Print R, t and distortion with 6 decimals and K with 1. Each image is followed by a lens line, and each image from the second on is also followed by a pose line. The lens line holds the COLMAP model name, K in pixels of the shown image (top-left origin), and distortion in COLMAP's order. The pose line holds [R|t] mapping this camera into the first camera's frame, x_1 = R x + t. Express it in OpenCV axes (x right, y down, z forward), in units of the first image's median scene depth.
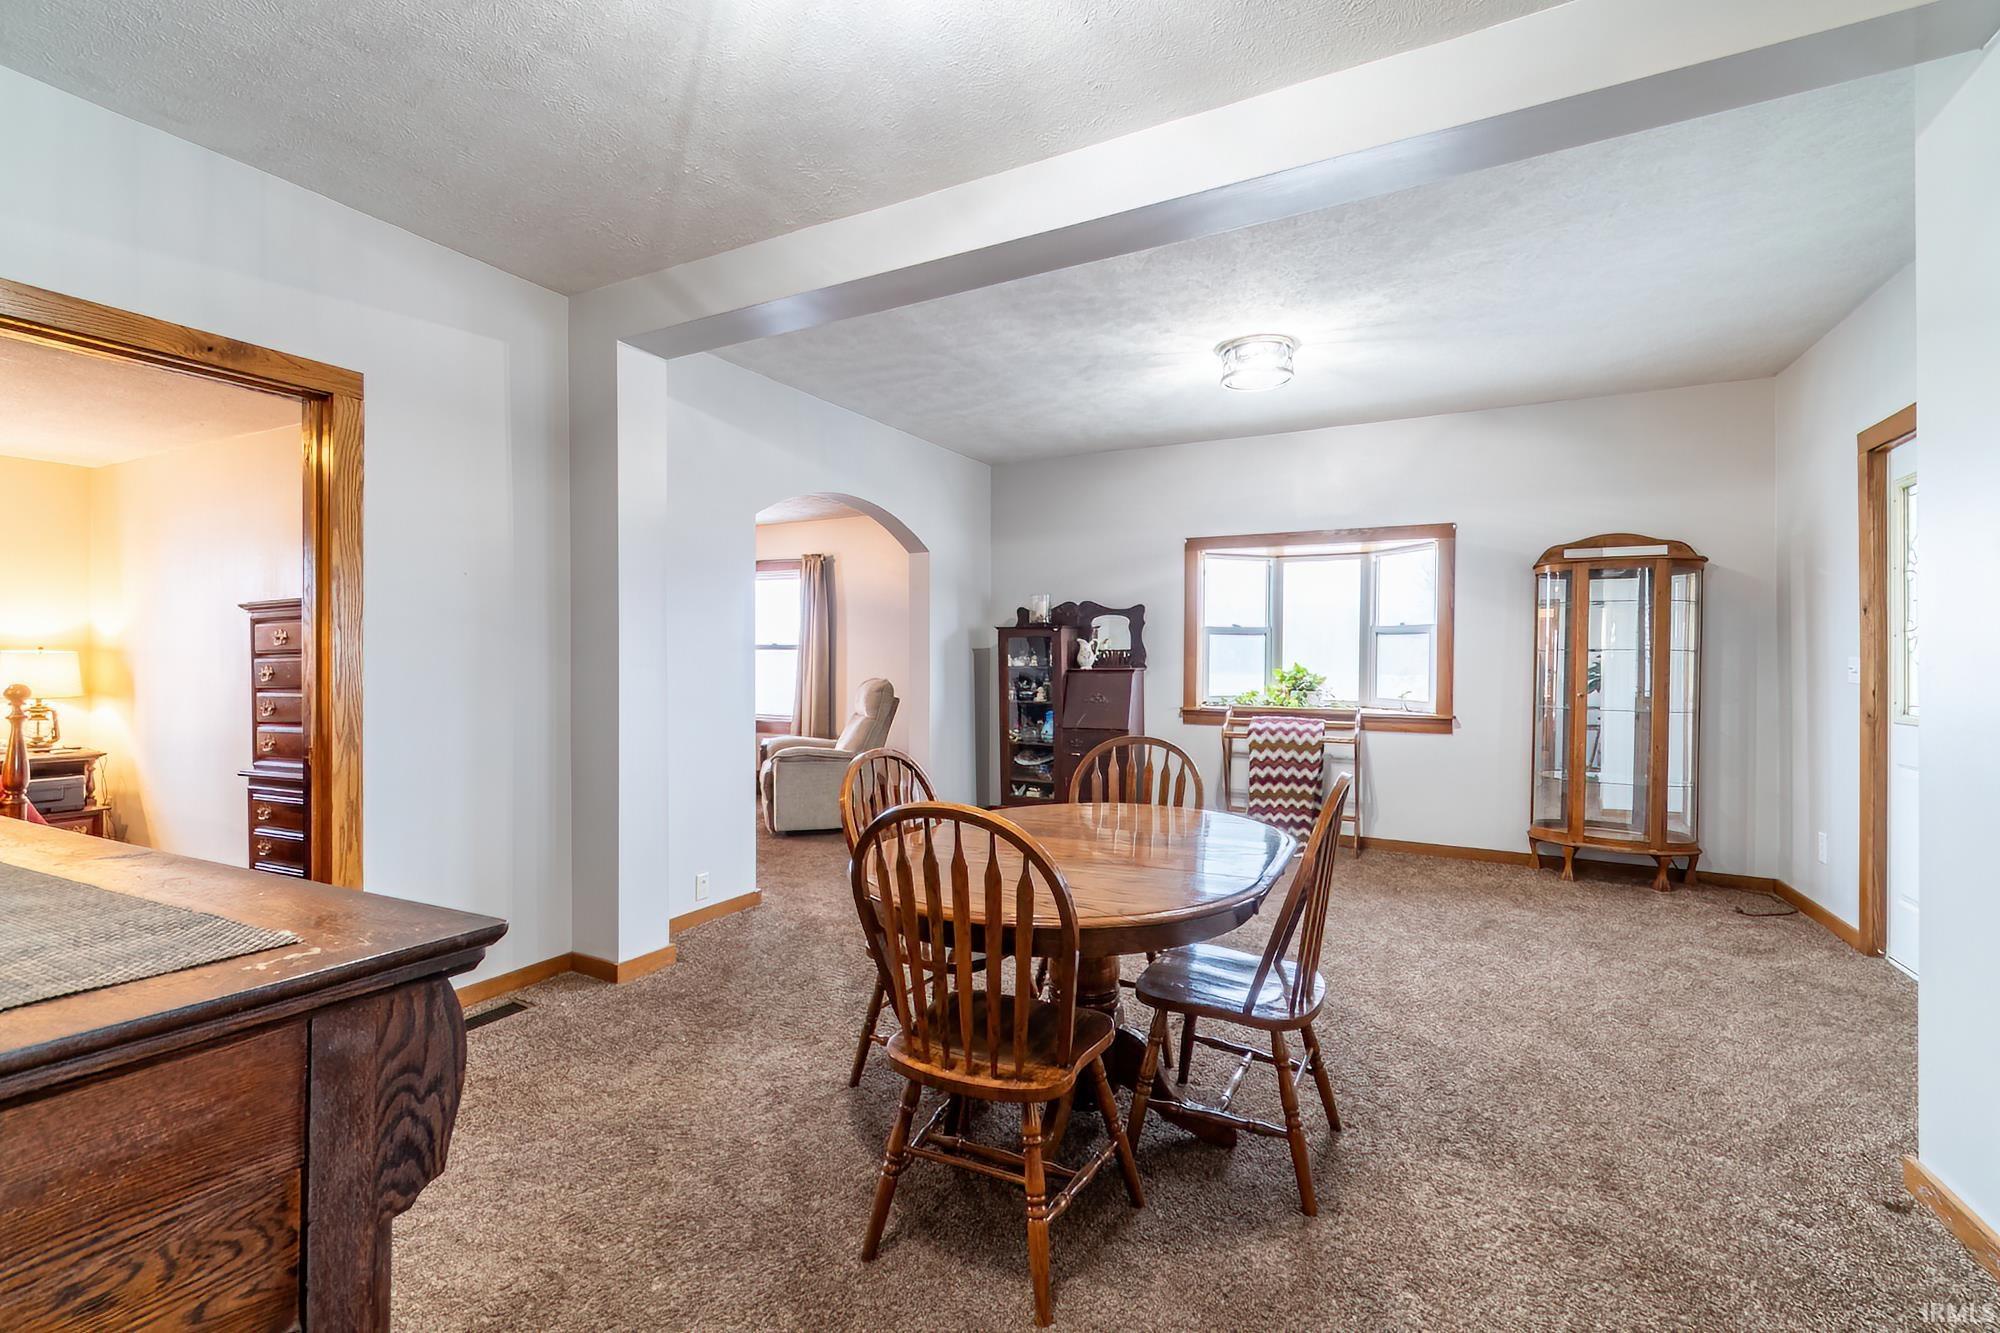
lens RADIAL K [[867.0, 0, 992.5], [0, 867.0, 660.5], [0, 0, 1]] dist [-0.005972, 0.001895]
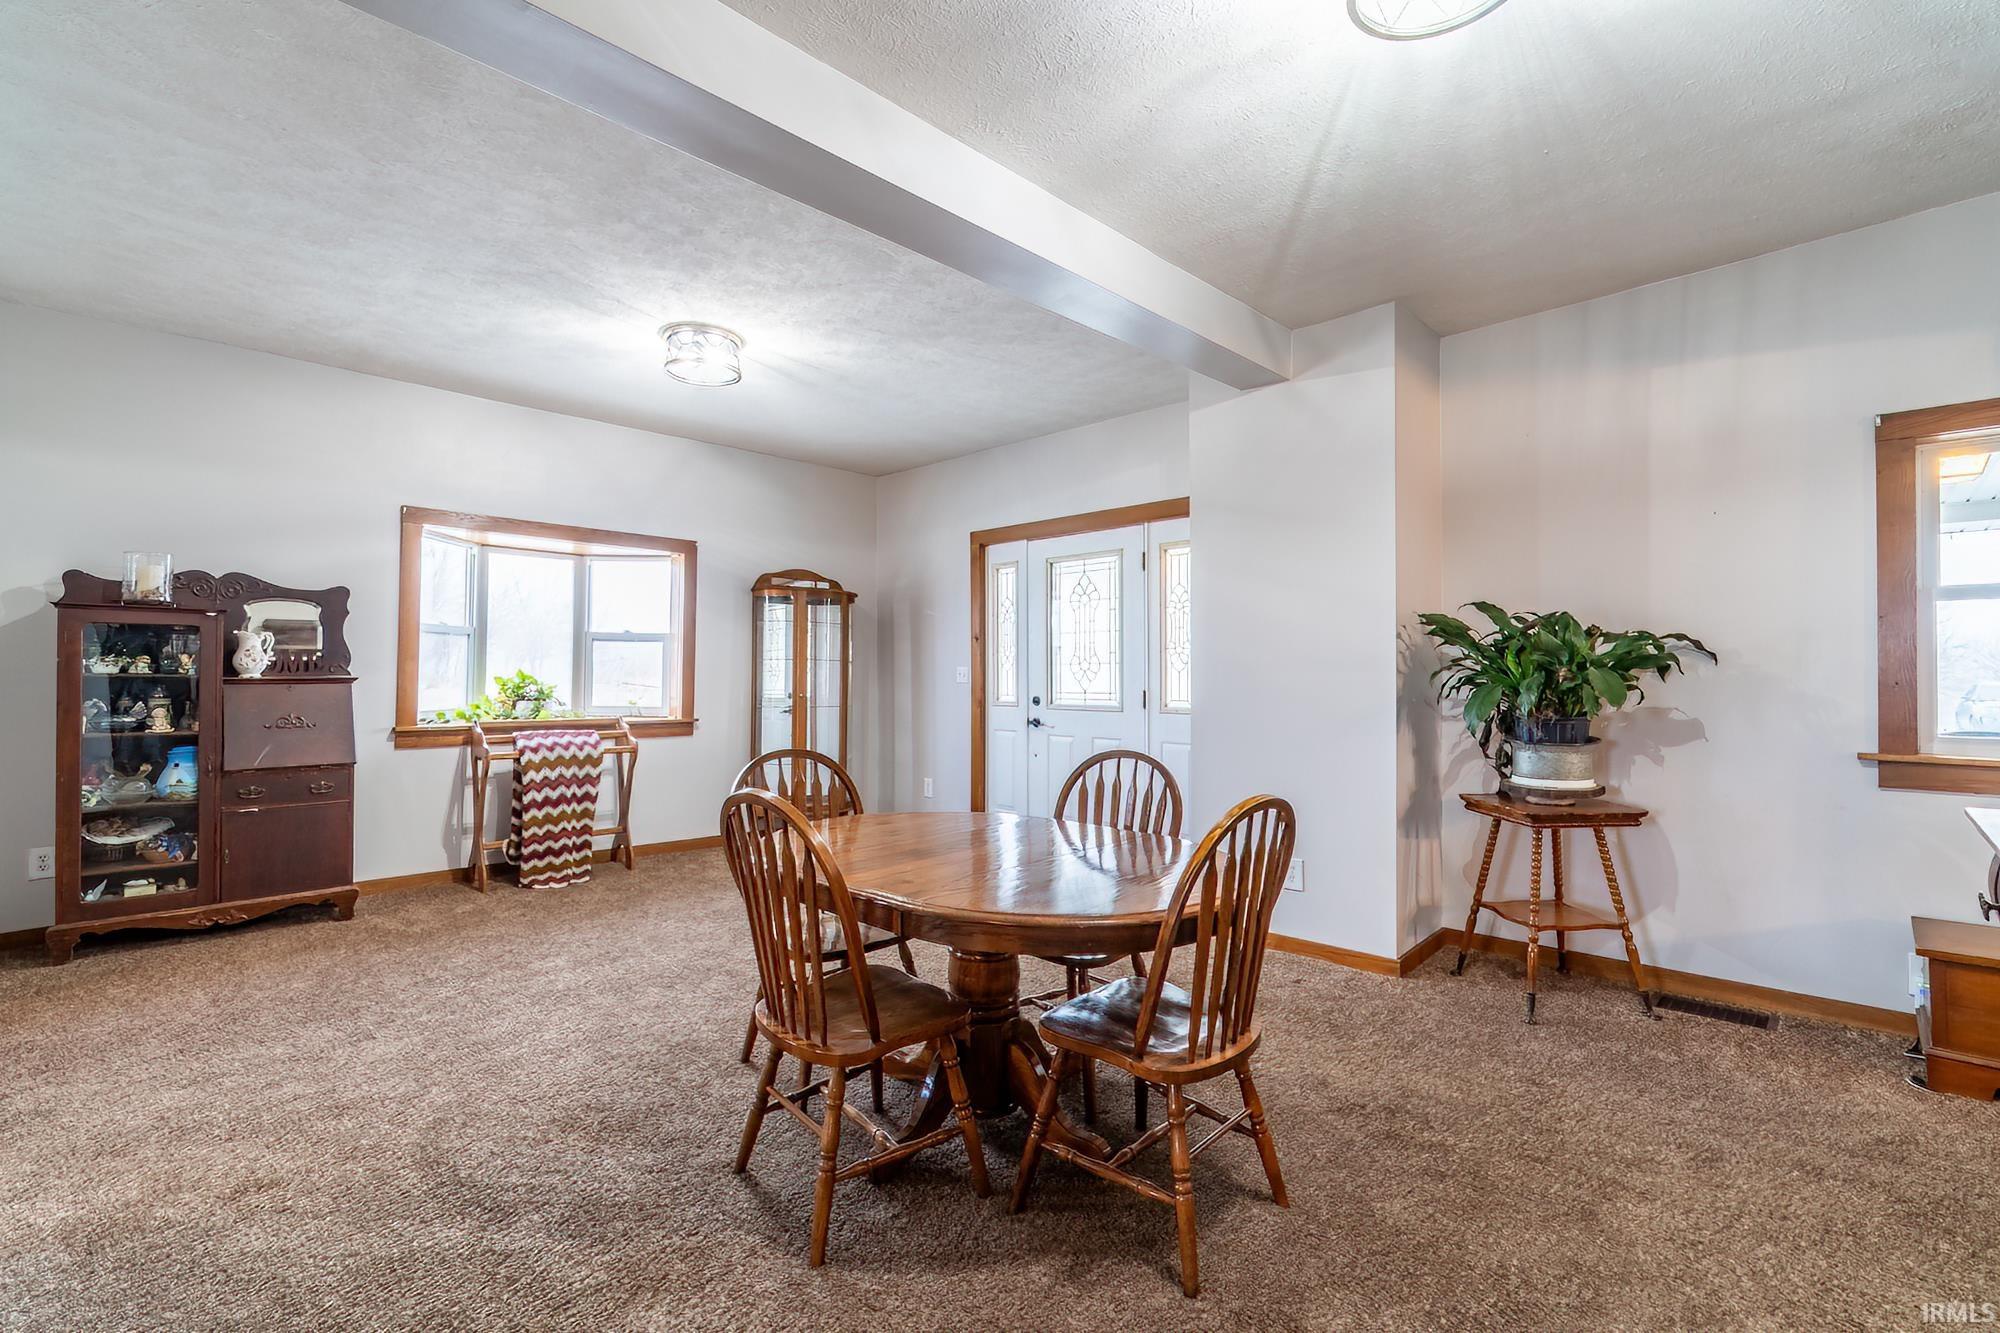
lens RADIAL K [[867.0, 0, 996.4], [0, 867.0, 664.7], [0, 0, 1]] dist [-0.005972, 0.001895]
pose [[0.309907, 0.009370, 0.950721, -0.374957], [-0.004641, 0.999954, -0.008343, 0.003221], [-0.950755, -0.001827, 0.309937, 0.299110]]
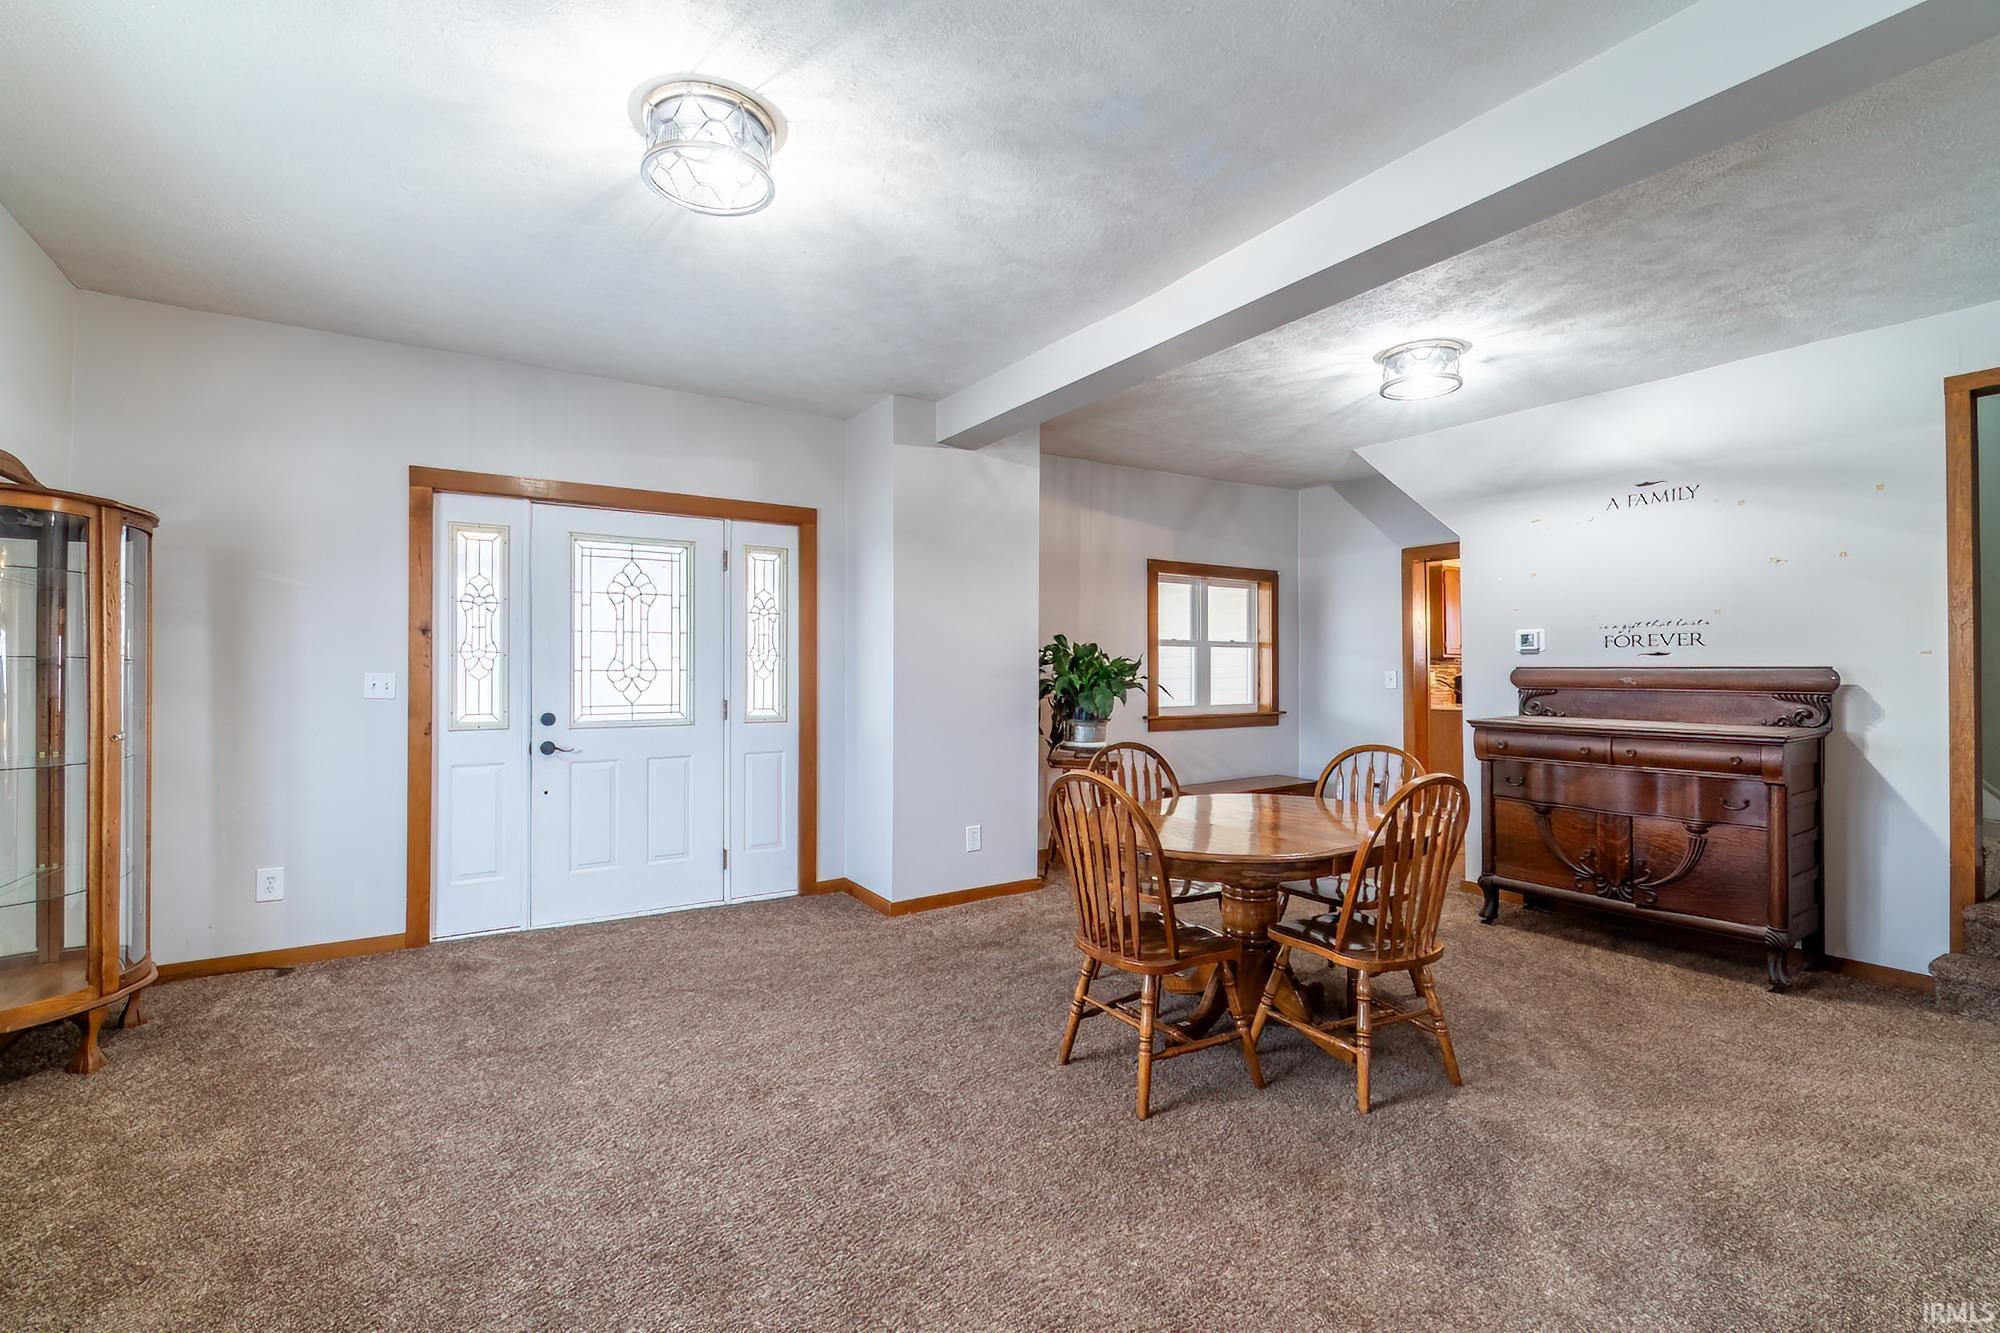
lens RADIAL K [[867.0, 0, 967.4], [0, 867.0, 655.9], [0, 0, 1]] dist [-0.005972, 0.001895]
pose [[-0.861741, 0.006376, 0.507308, -0.092082], [-0.003750, 0.999814, -0.018937, -0.005758], [-0.507334, -0.018221, -0.861557, 1.044754]]
